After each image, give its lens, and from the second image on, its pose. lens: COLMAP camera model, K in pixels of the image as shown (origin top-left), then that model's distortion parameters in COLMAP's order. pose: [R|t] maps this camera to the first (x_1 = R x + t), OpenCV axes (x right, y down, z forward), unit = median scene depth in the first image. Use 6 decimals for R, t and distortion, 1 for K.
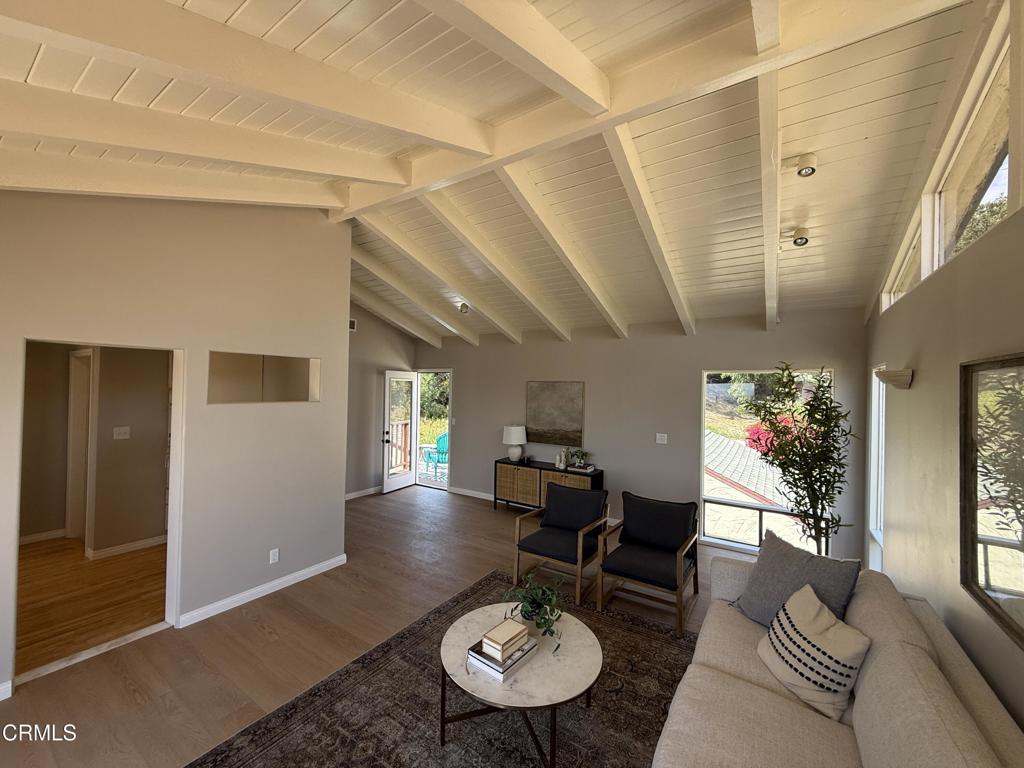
lens RADIAL K [[405.3, 0, 507.5], [0, 405.3, 383.6], [0, 0, 1]] dist [0.000527, 0.000196]
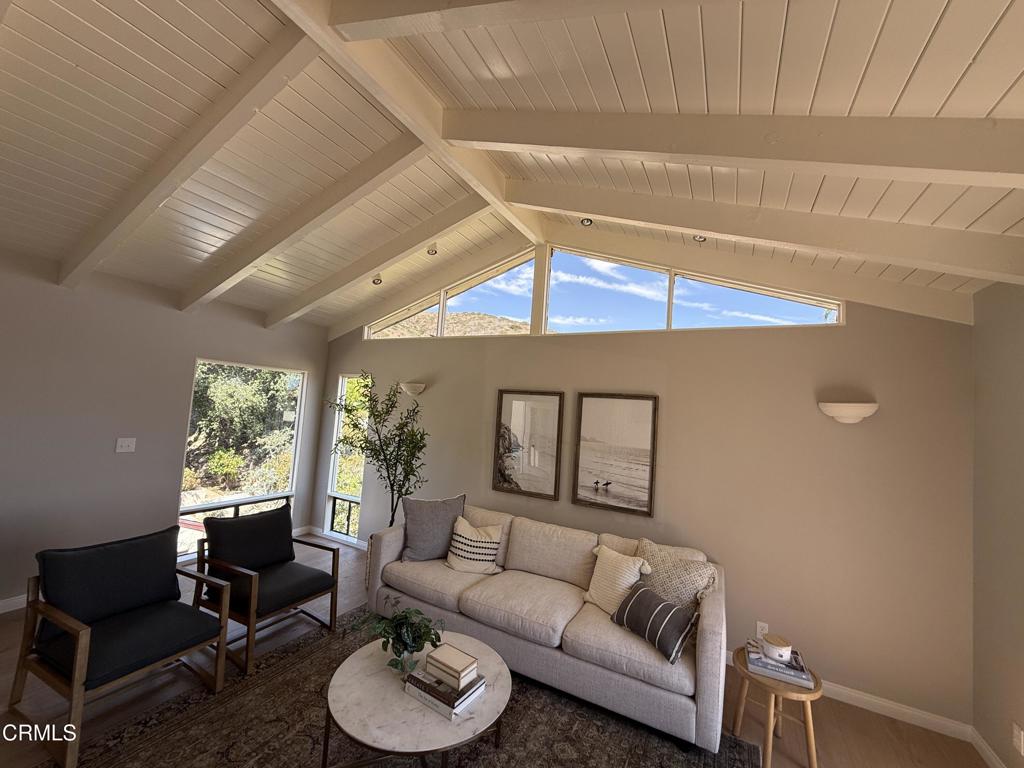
lens RADIAL K [[405.3, 0, 508.9], [0, 405.3, 386.6], [0, 0, 1]] dist [0.000527, 0.000196]
pose [[-0.088856, 0.030904, 0.995565, -0.584548], [-0.081740, 0.995921, -0.038210, 0.009247], [-0.992685, -0.084773, -0.085968, 0.610796]]
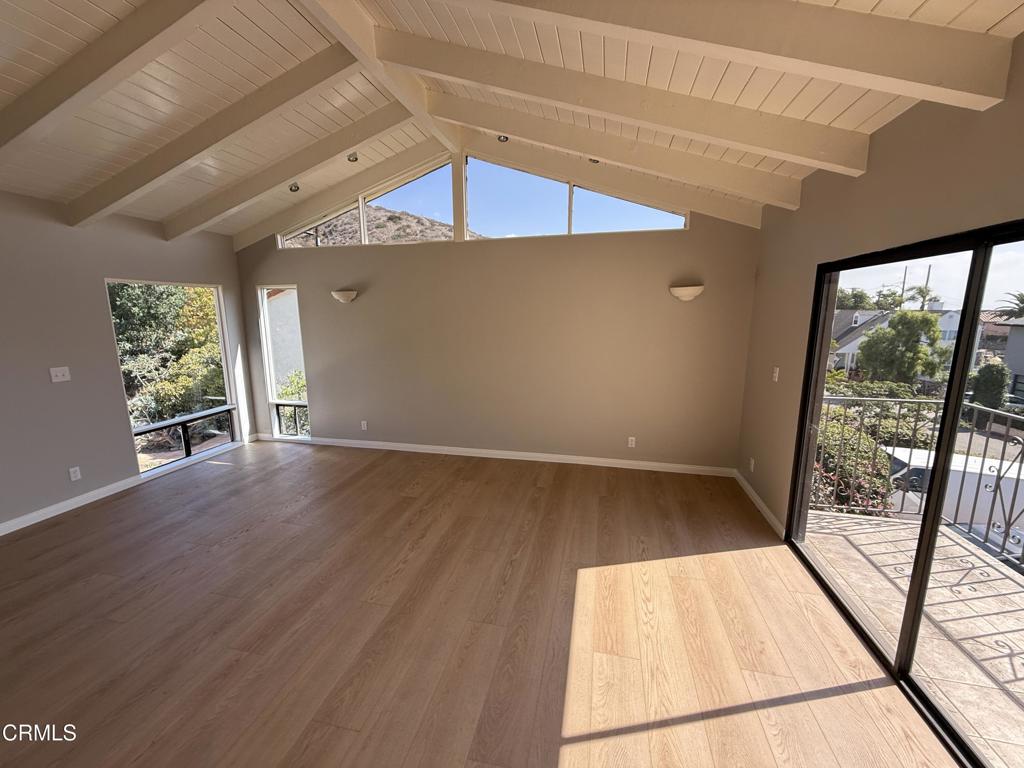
lens RADIAL K [[405.3, 0, 508.8], [0, 405.3, 382.9], [0, 0, 1]] dist [0.000527, 0.000196]
pose [[-0.343115, -0.182917, 0.921311, -0.788685], [-0.011910, 0.981624, 0.190456, 0.011936], [-0.939218, 0.054375, -0.338988, 0.762781]]
